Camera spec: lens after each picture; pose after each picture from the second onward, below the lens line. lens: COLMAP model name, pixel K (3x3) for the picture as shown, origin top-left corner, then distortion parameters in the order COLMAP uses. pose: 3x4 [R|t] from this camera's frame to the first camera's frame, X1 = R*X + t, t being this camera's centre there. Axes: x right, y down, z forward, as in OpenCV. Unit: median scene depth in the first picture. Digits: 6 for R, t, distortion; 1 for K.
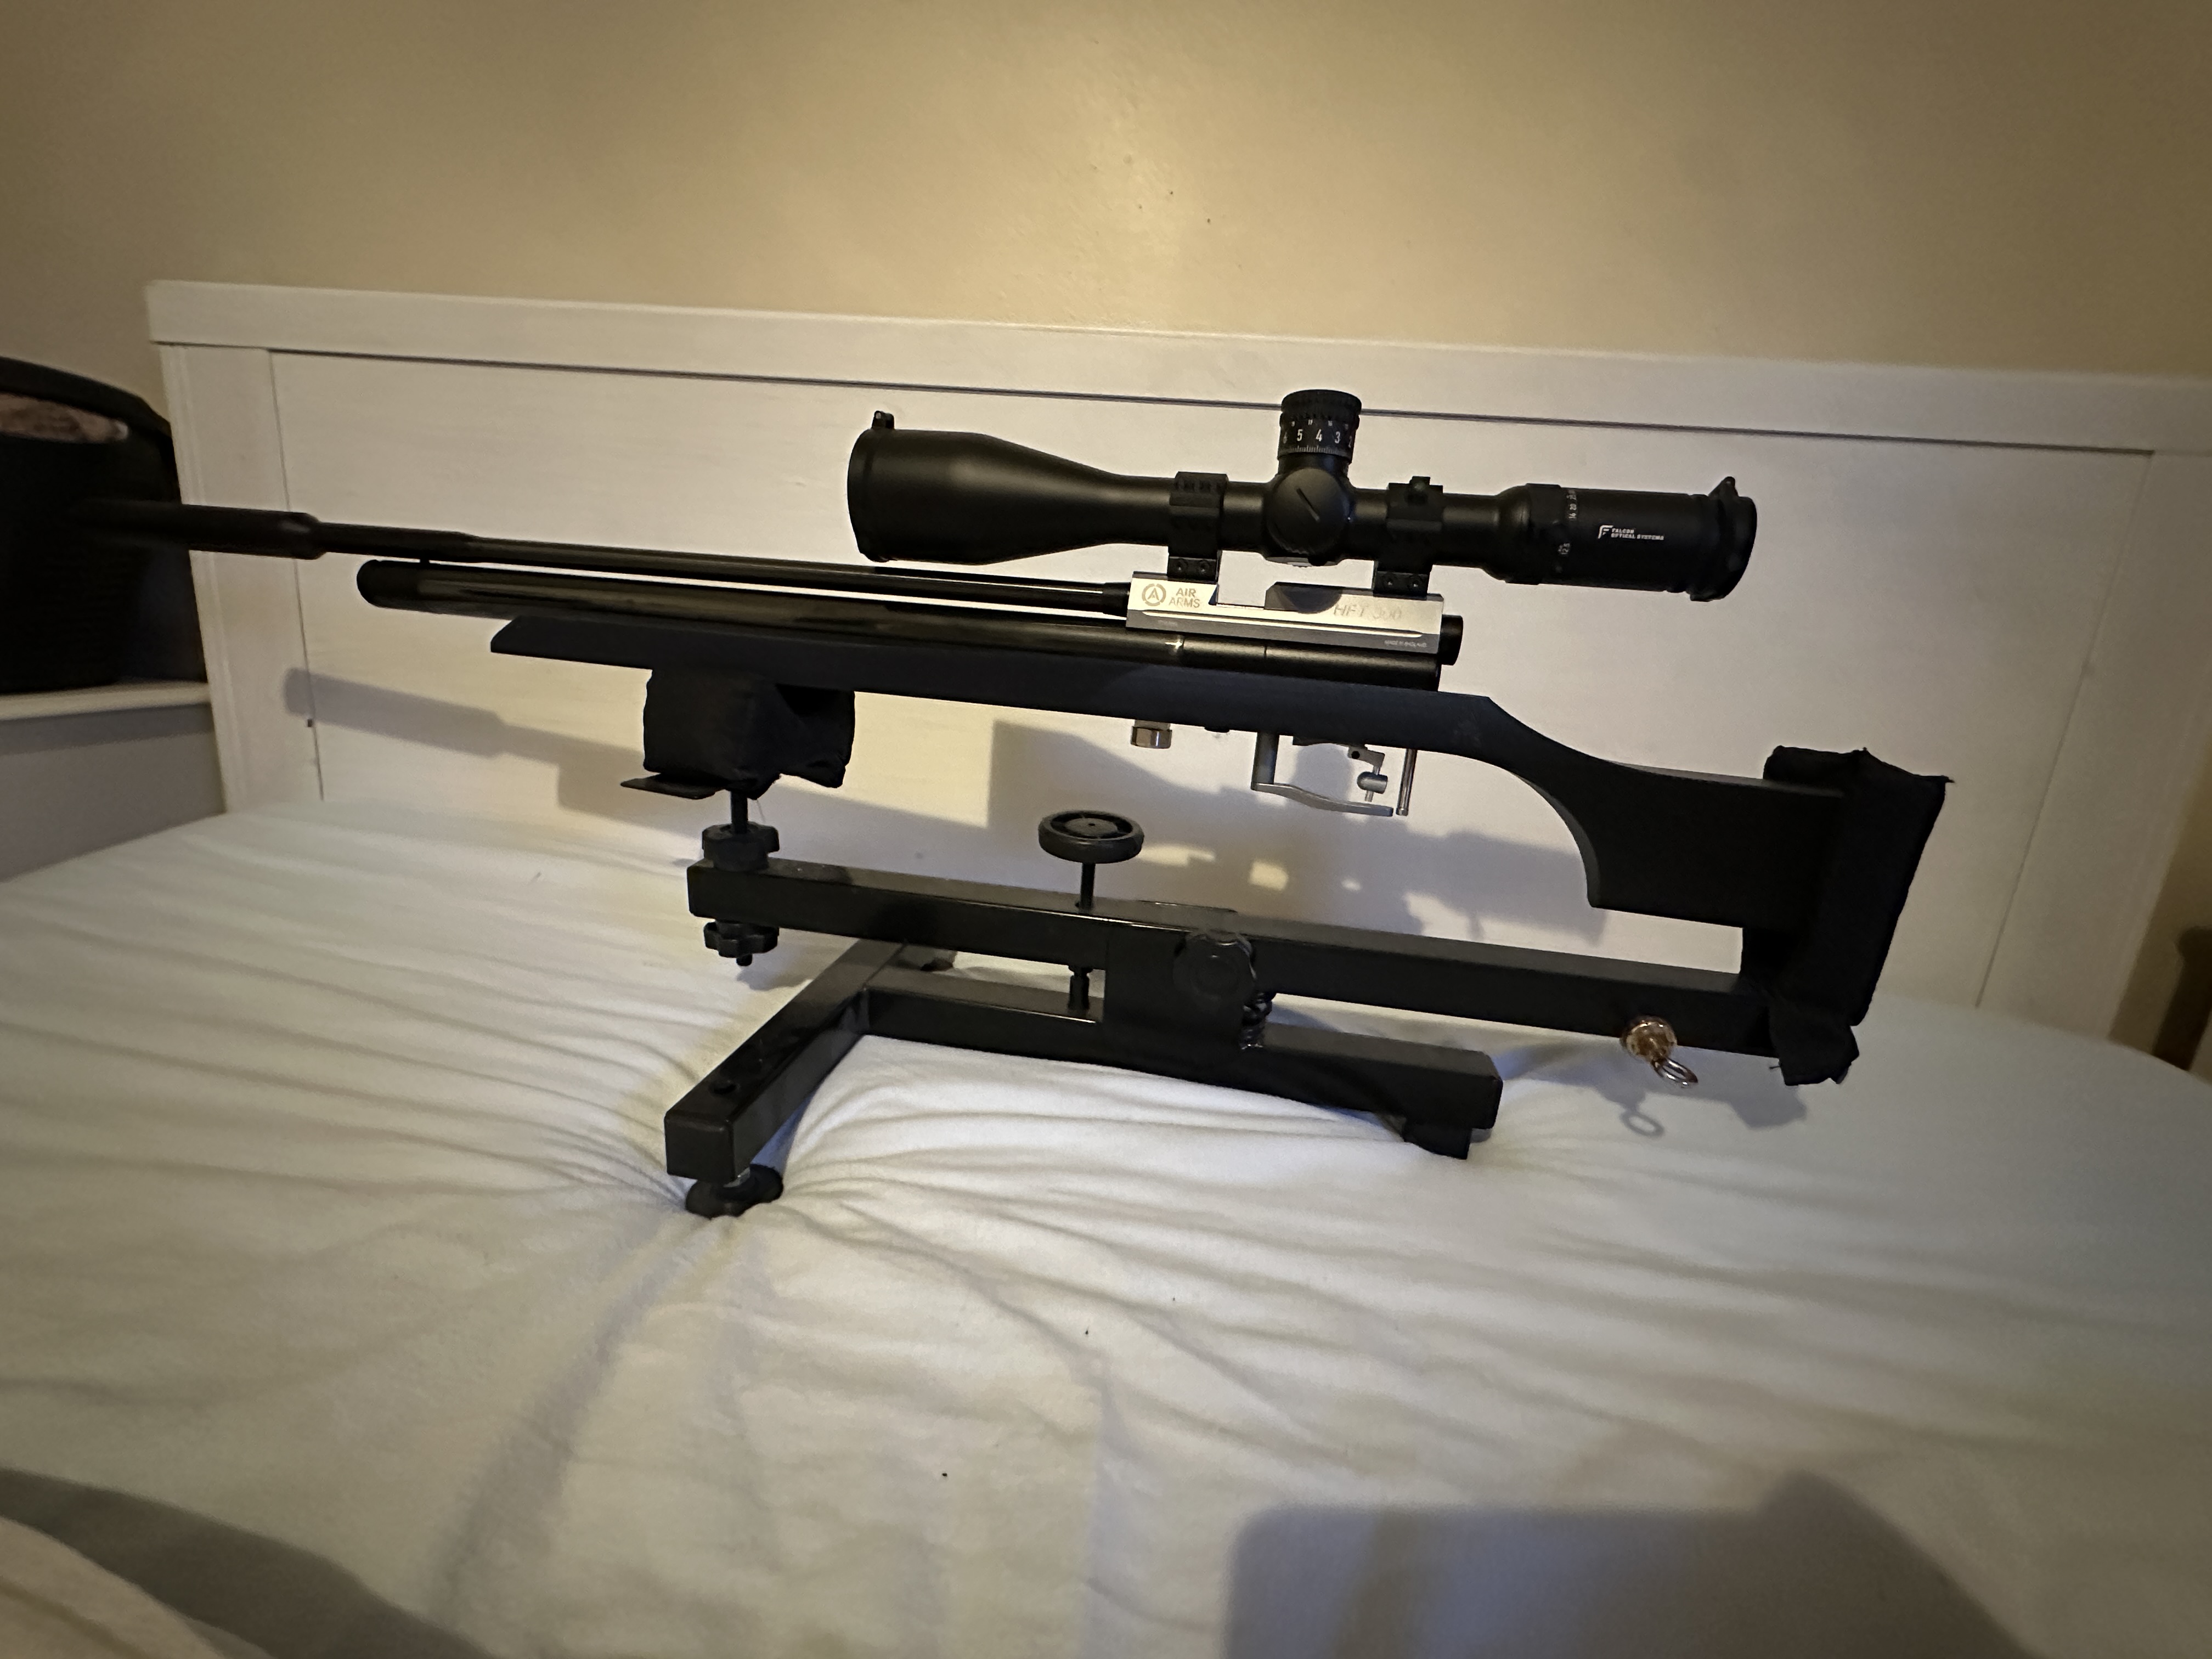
lens RADIAL K [[879.7, 0, 1106.0], [0, 879.7, 829.5], [0, 0, 1]] dist [-0.002070, -0.000238]
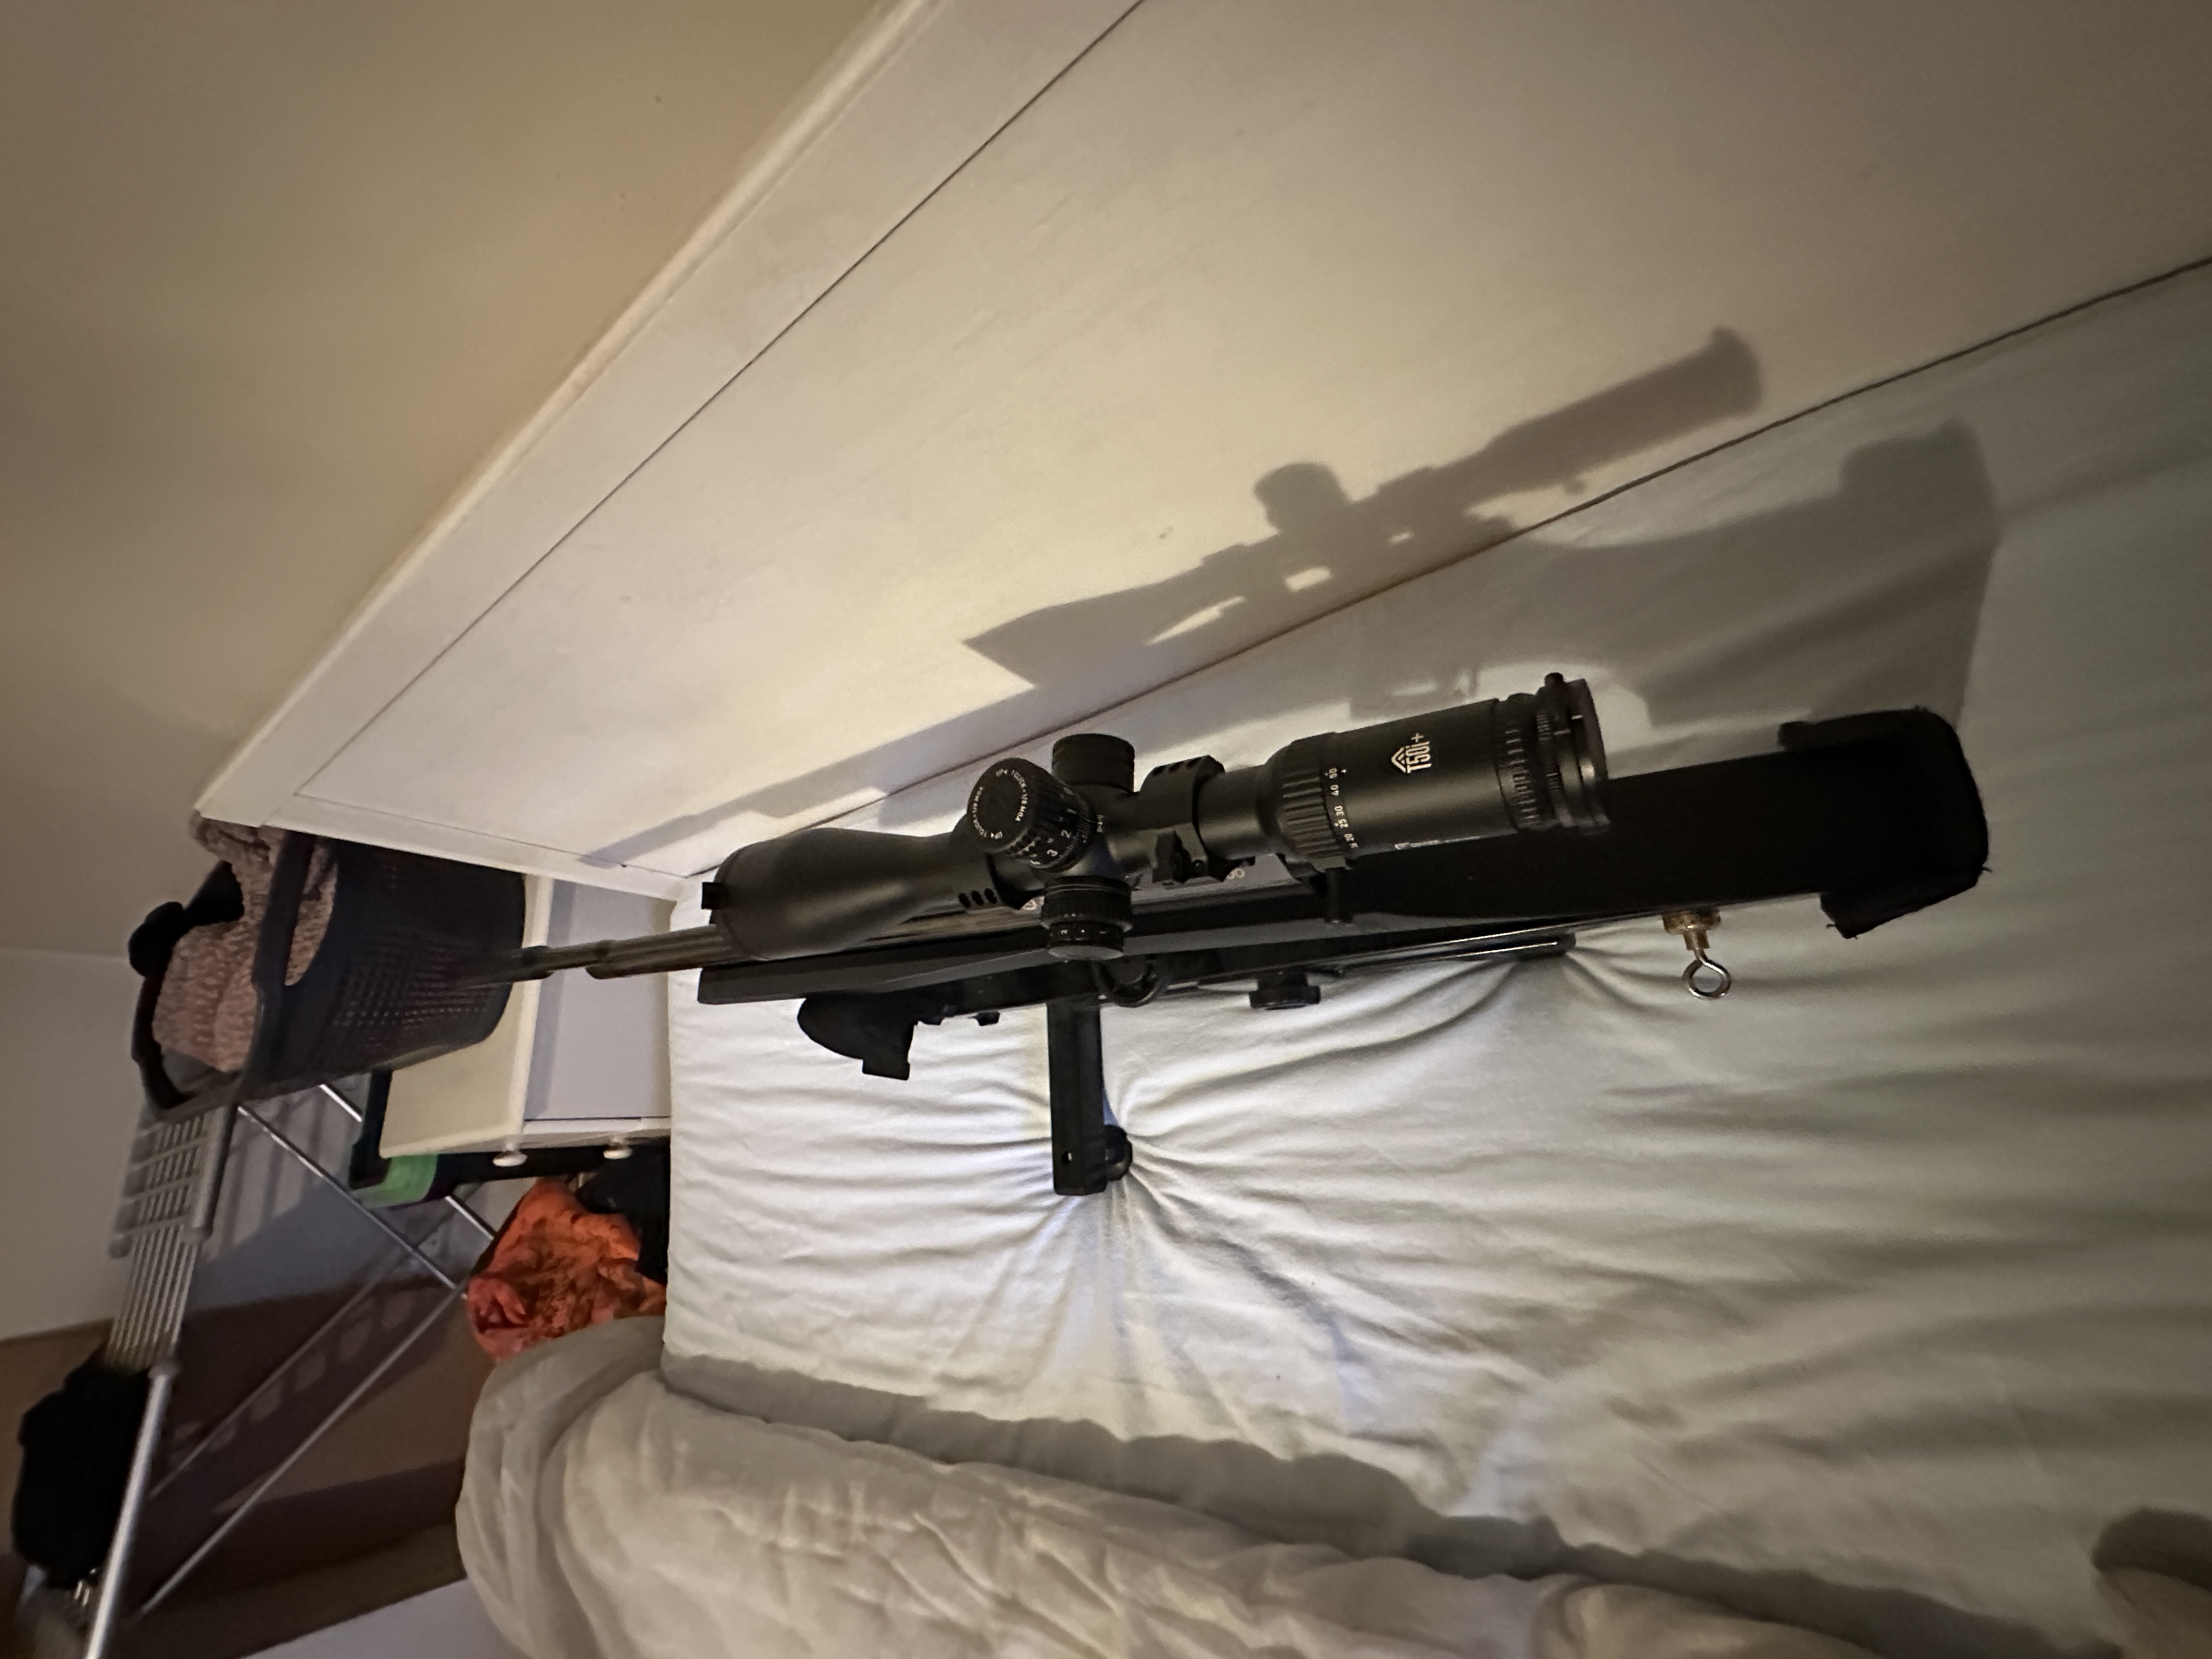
lens RADIAL K [[888.7, 0, 1106.0], [0, 888.7, 829.5], [0, 0, 1]] dist [-0.006005, 0.000223]
pose [[0.746247, -0.369865, -0.553458, 0.698672], [0.665663, 0.410930, 0.622920, -0.851117], [-0.002964, -0.833269, 0.552861, 0.519466]]
